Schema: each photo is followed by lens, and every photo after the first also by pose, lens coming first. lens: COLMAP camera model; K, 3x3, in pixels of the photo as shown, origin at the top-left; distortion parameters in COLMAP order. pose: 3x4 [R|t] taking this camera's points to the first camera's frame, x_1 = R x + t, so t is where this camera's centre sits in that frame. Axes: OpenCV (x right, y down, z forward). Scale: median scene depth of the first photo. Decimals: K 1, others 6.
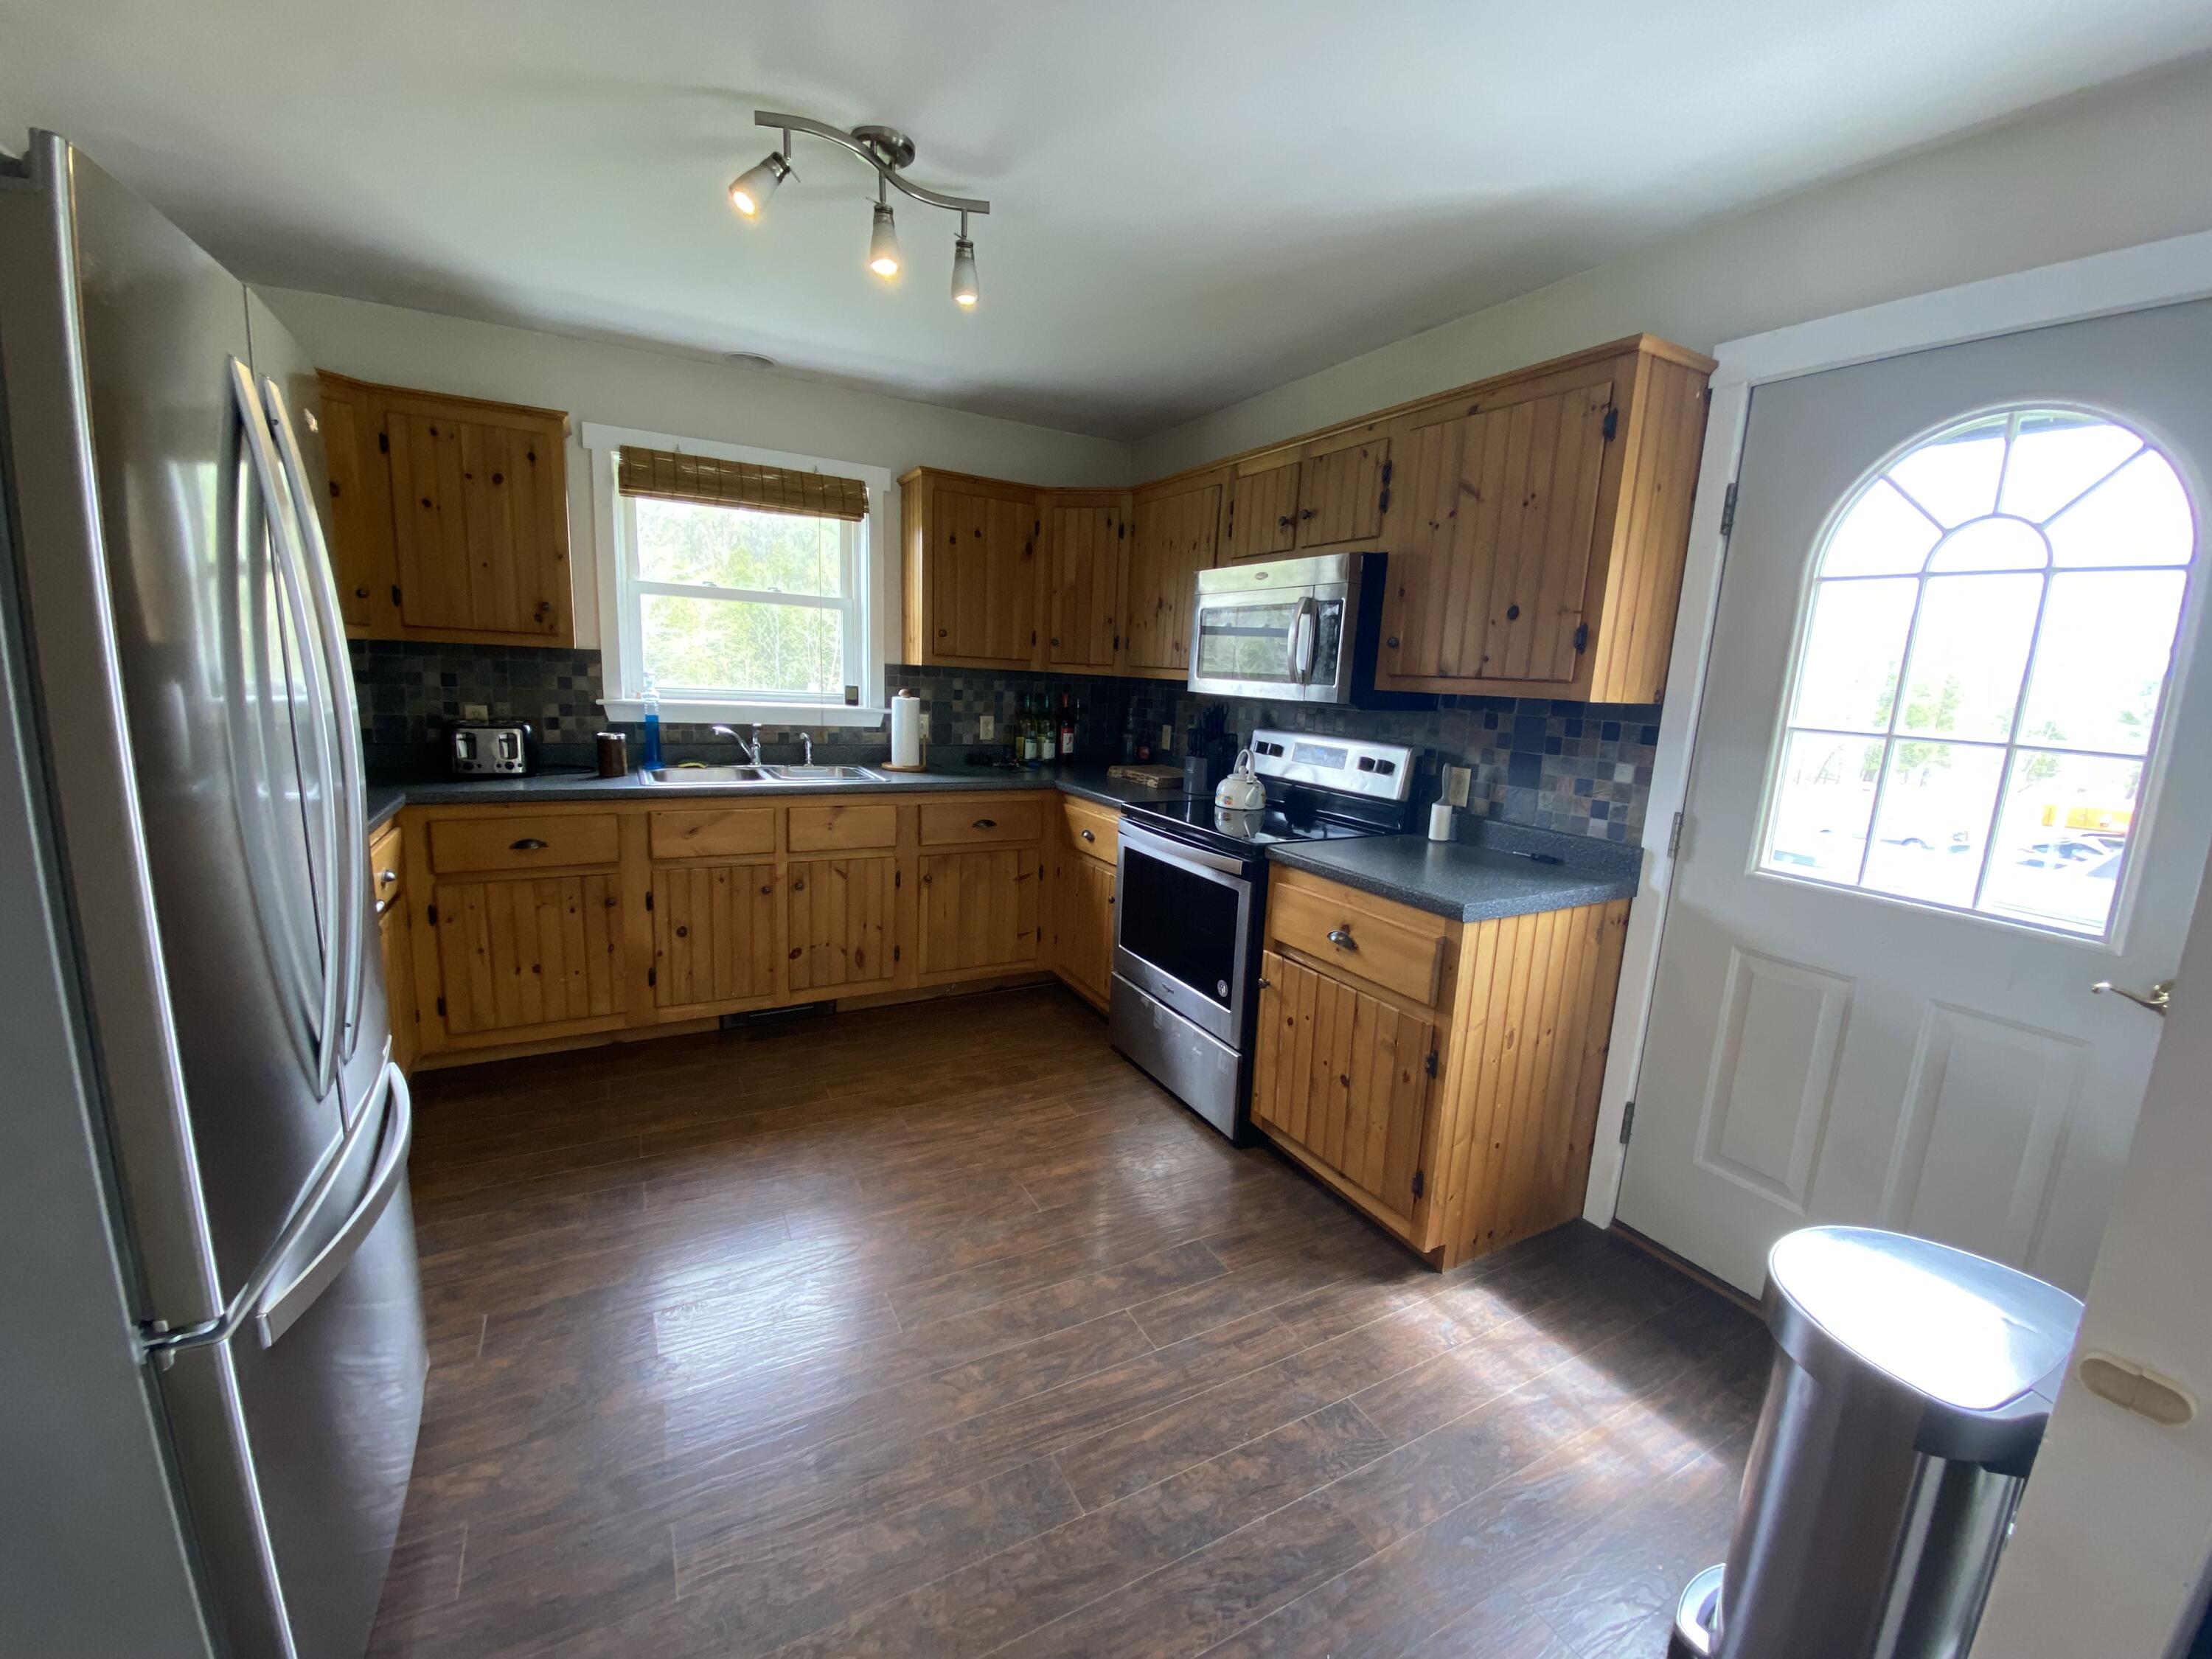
lens RADIAL K [[908.5, 0, 1106.0], [0, 908.5, 829.5], [0, 0, 1]] dist [0.063994, -0.043970]
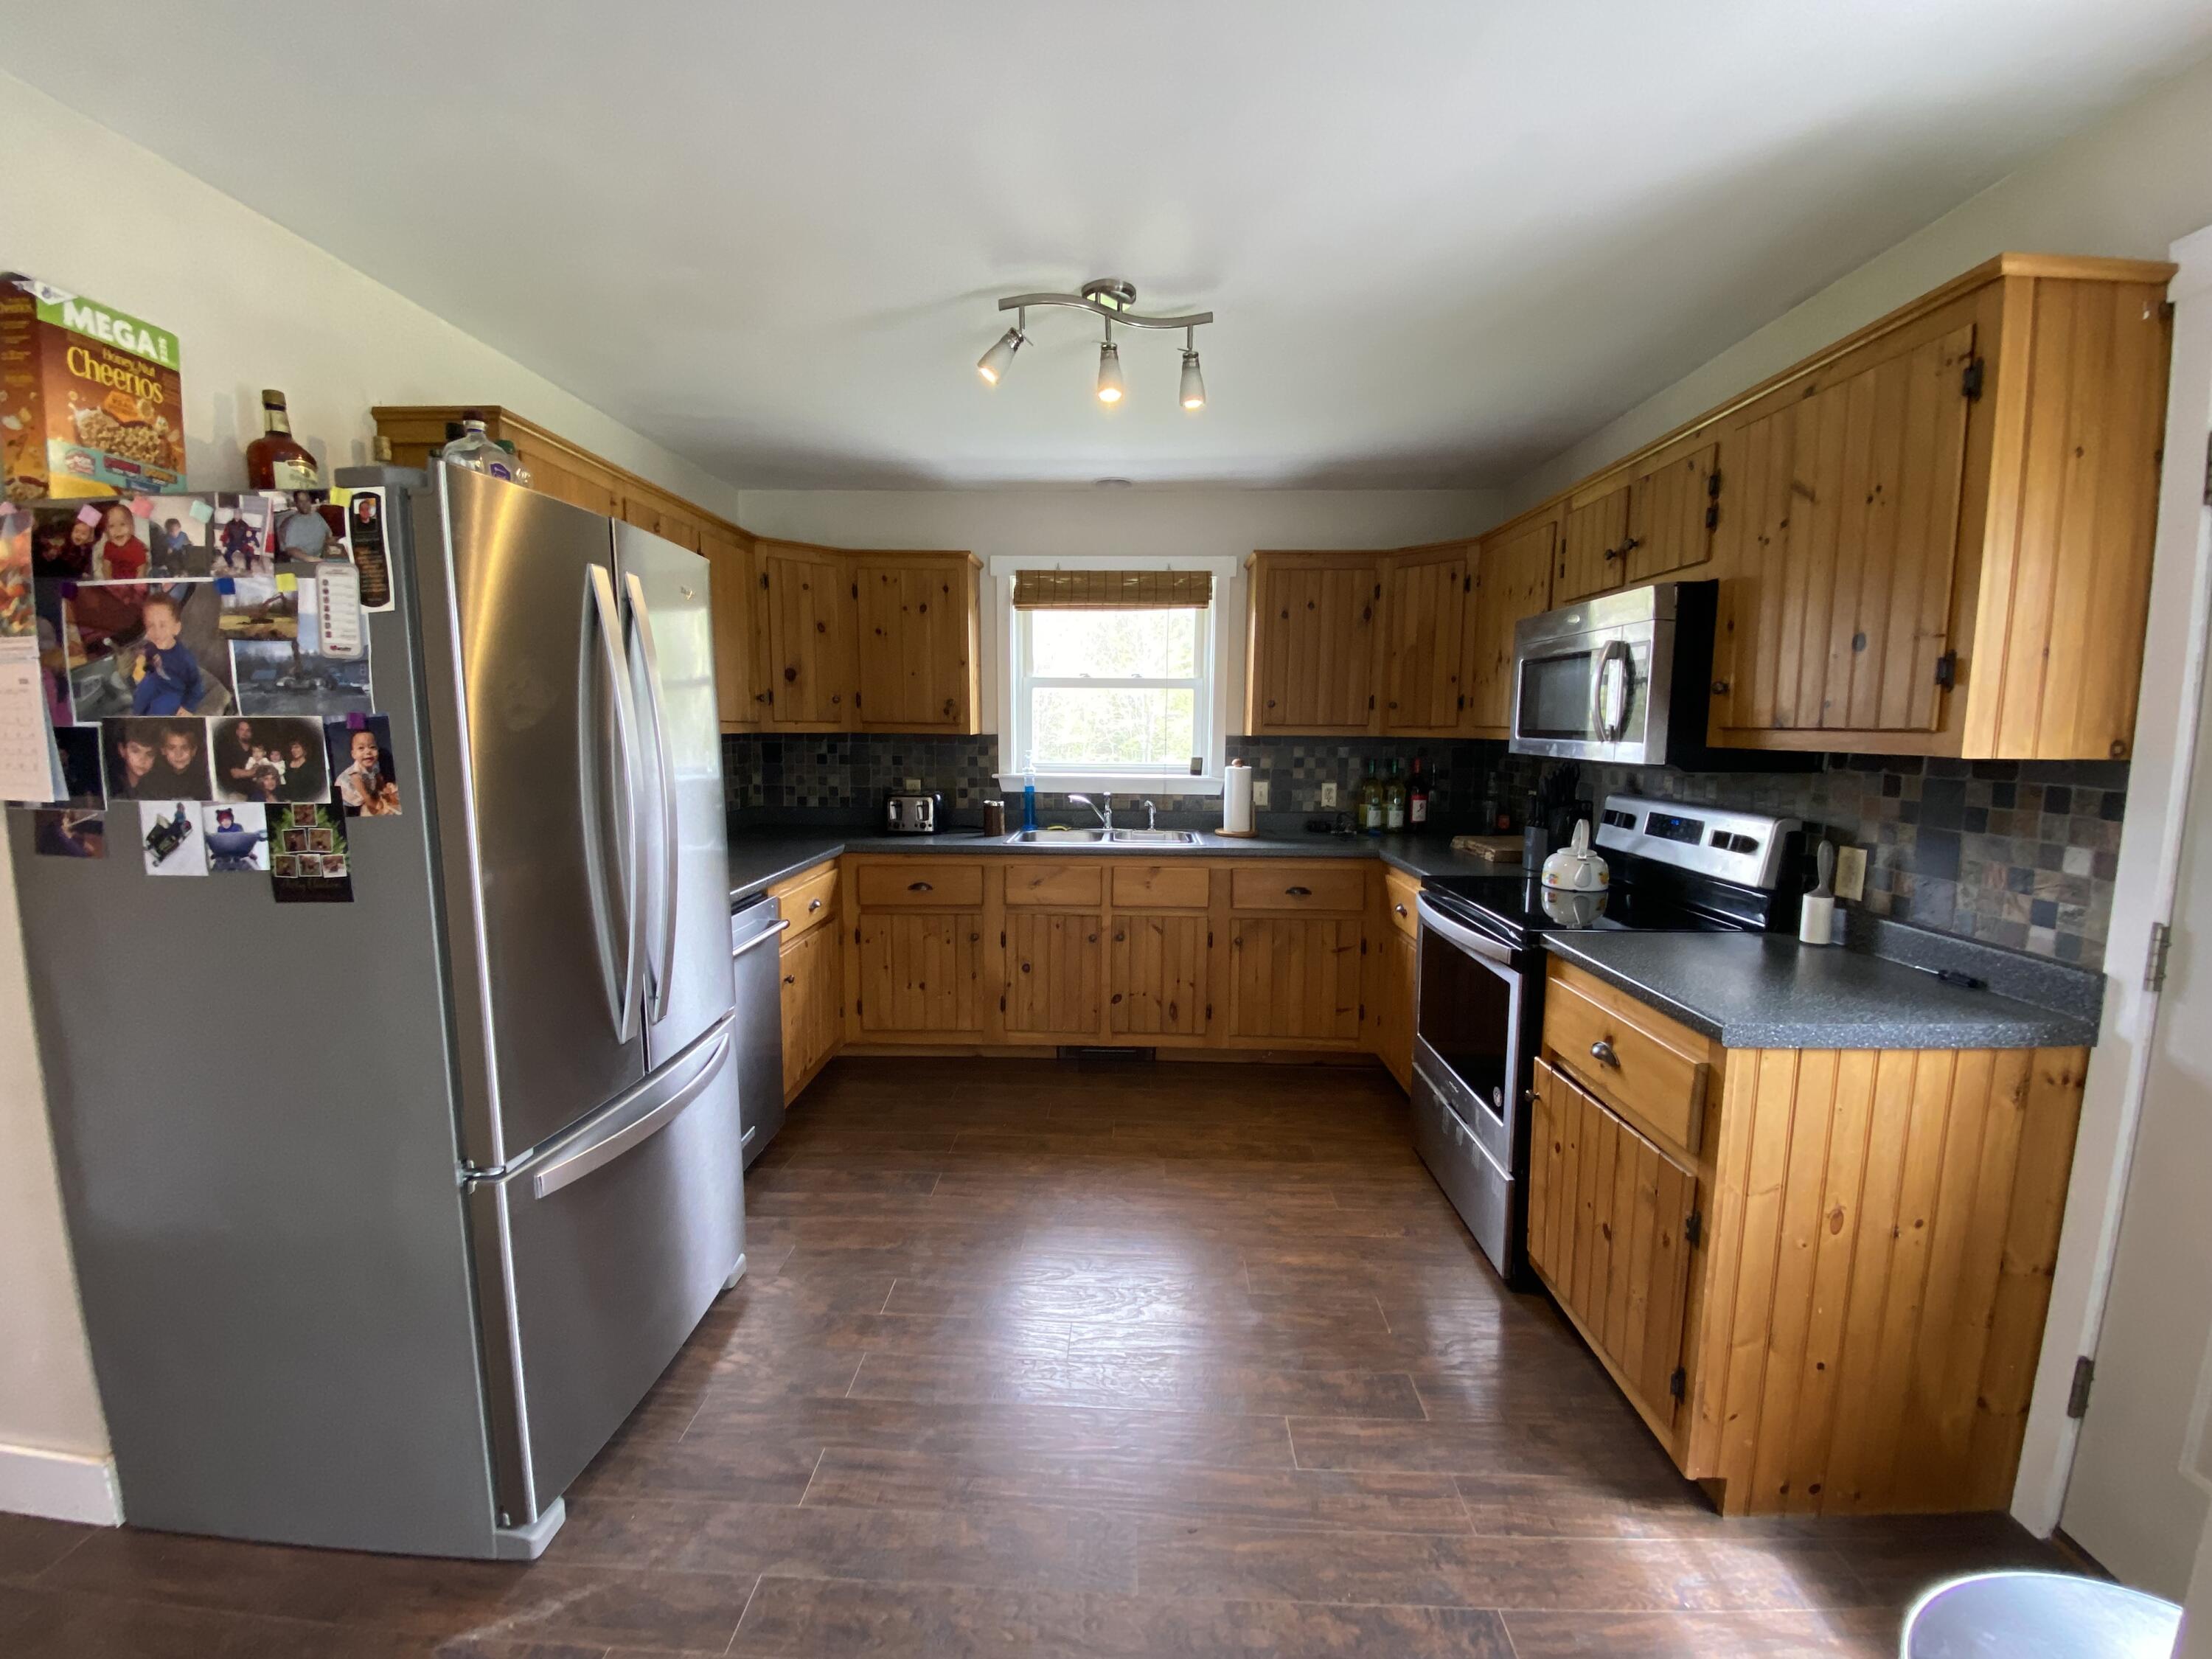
lens RADIAL K [[908.5, 0, 1106.0], [0, 908.5, 829.5], [0, 0, 1]] dist [0.063994, -0.043970]
pose [[0.860741, 0.018653, -0.508701, 0.235067], [-0.056451, 0.996662, -0.058972, -0.003187], [0.505903, 0.079477, 0.858921, 0.042030]]
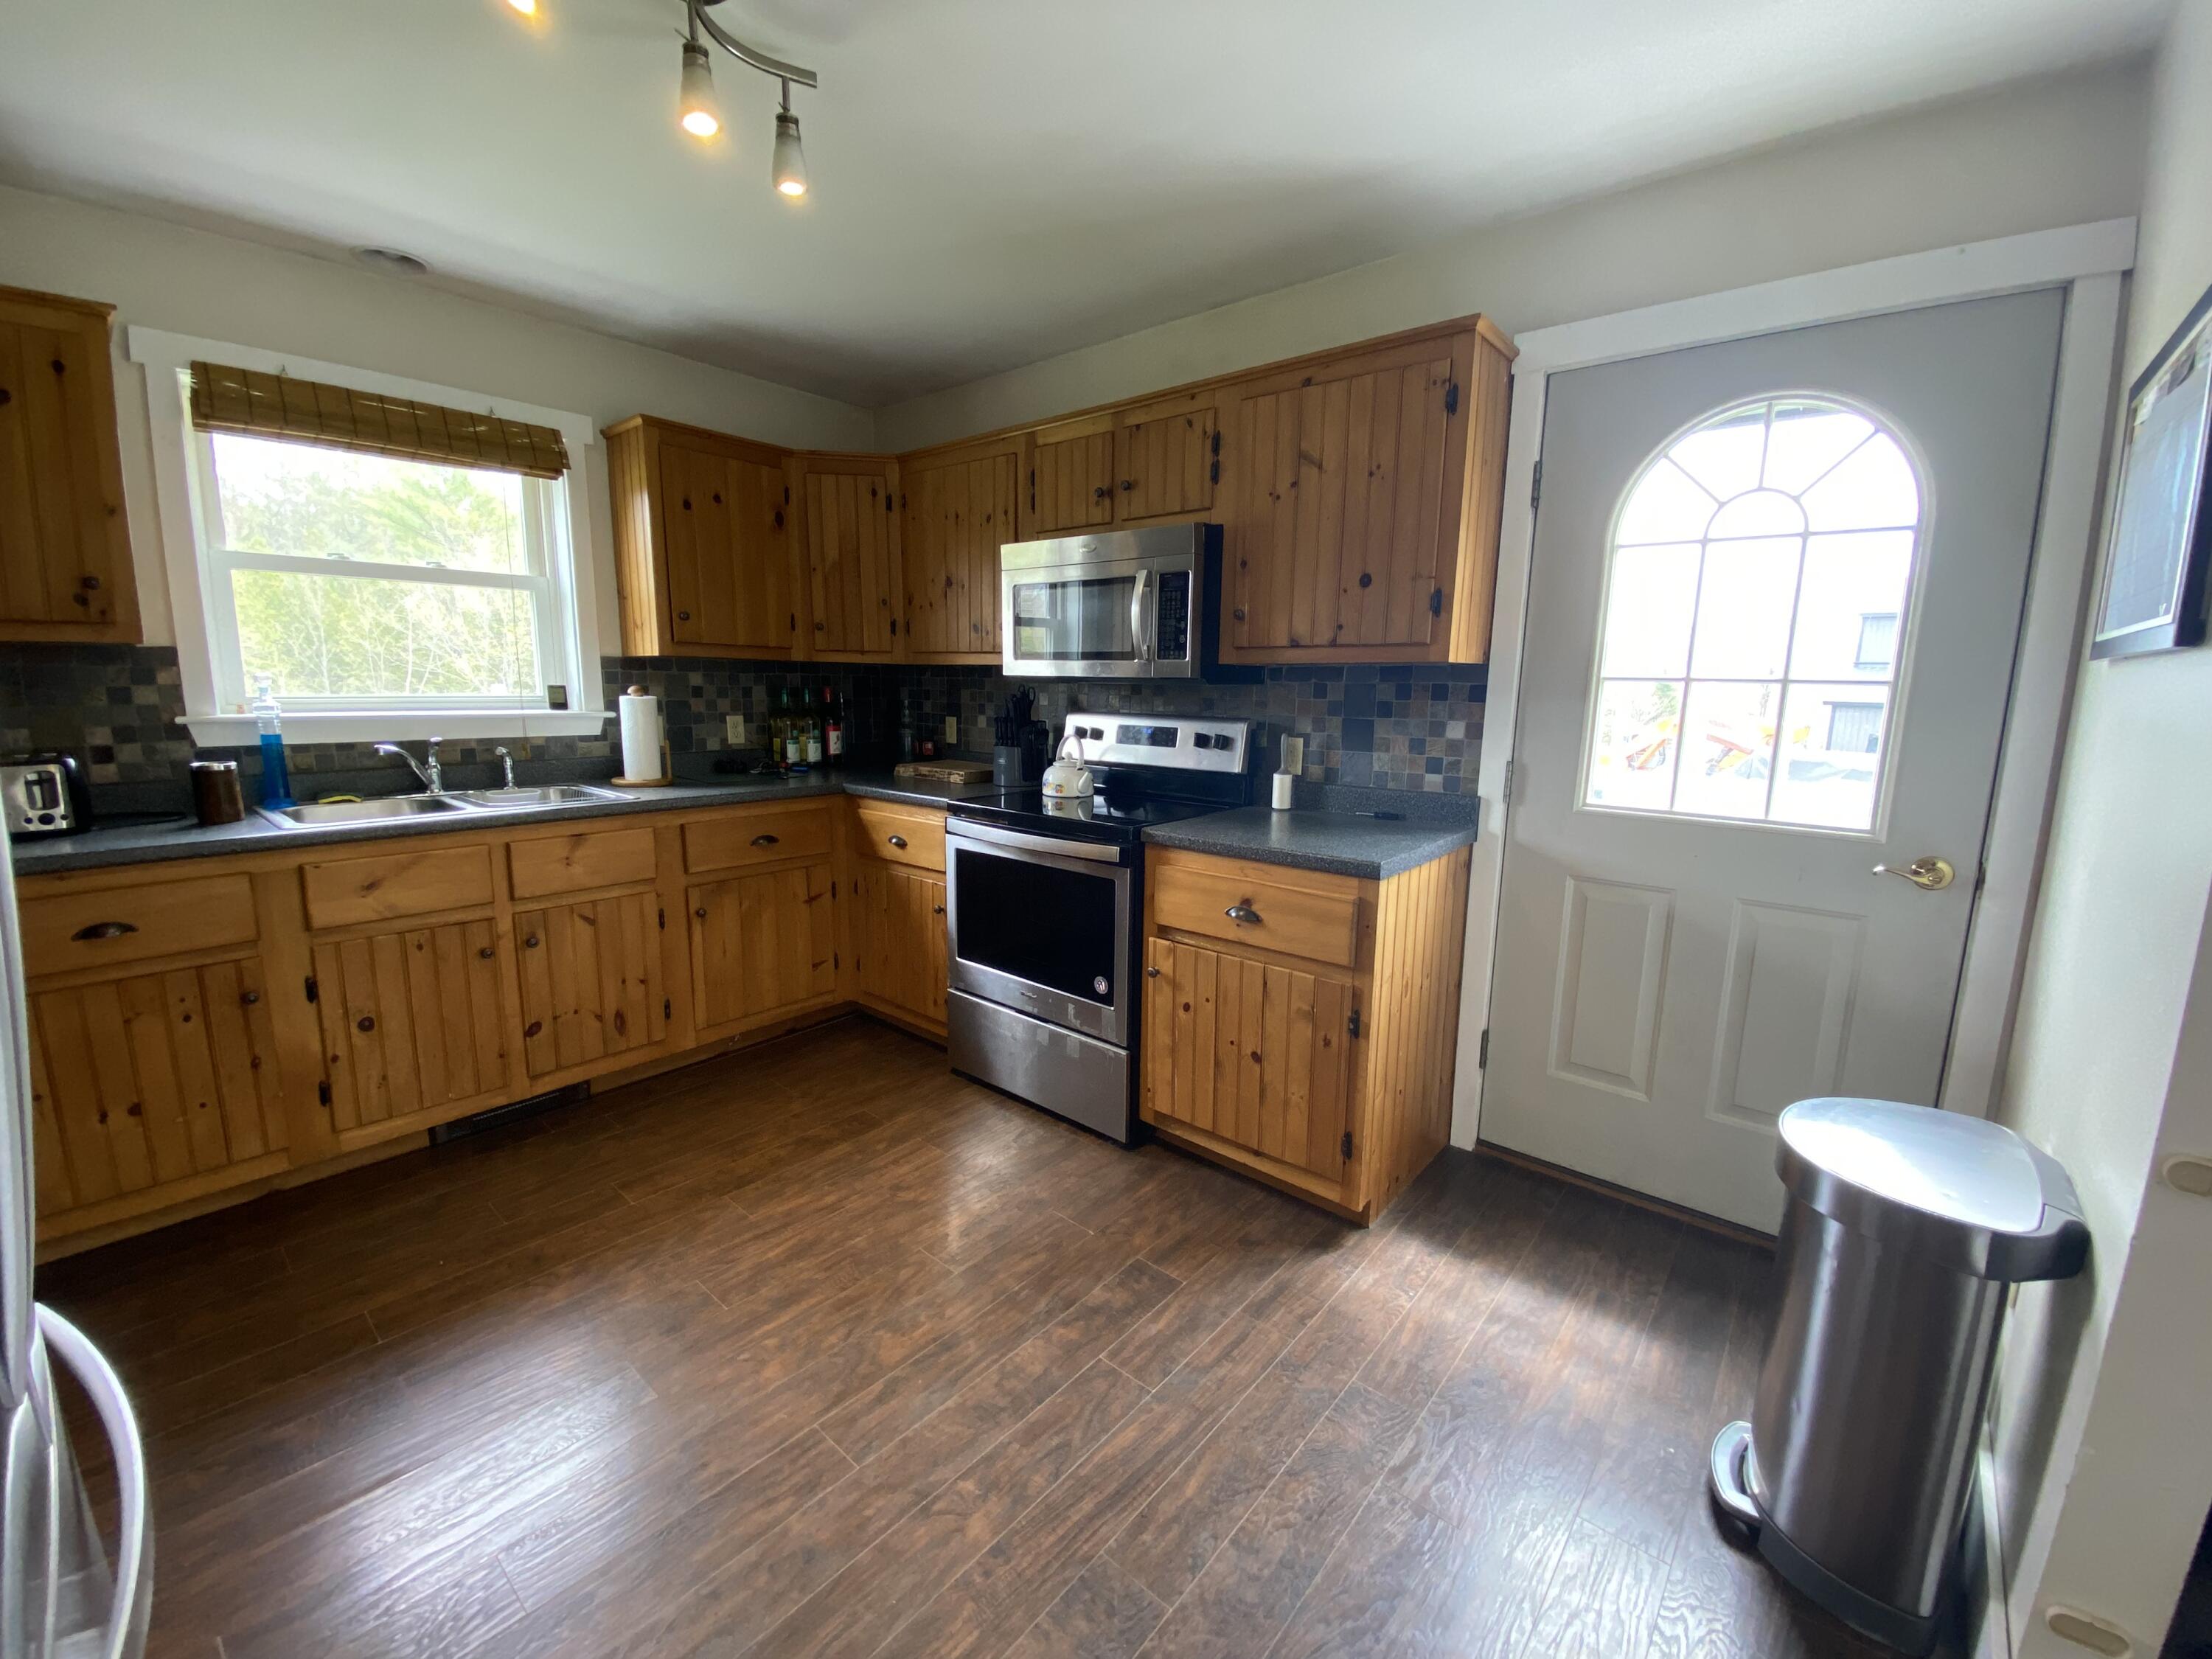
lens RADIAL K [[908.5, 0, 1106.0], [0, 908.5, 829.5], [0, 0, 1]] dist [0.063994, -0.043970]
pose [[0.932047, -0.092616, 0.350301, -0.169627], [0.093604, 0.995509, 0.014148, 0.001572], [-0.350038, 0.019603, 0.936530, 0.109303]]
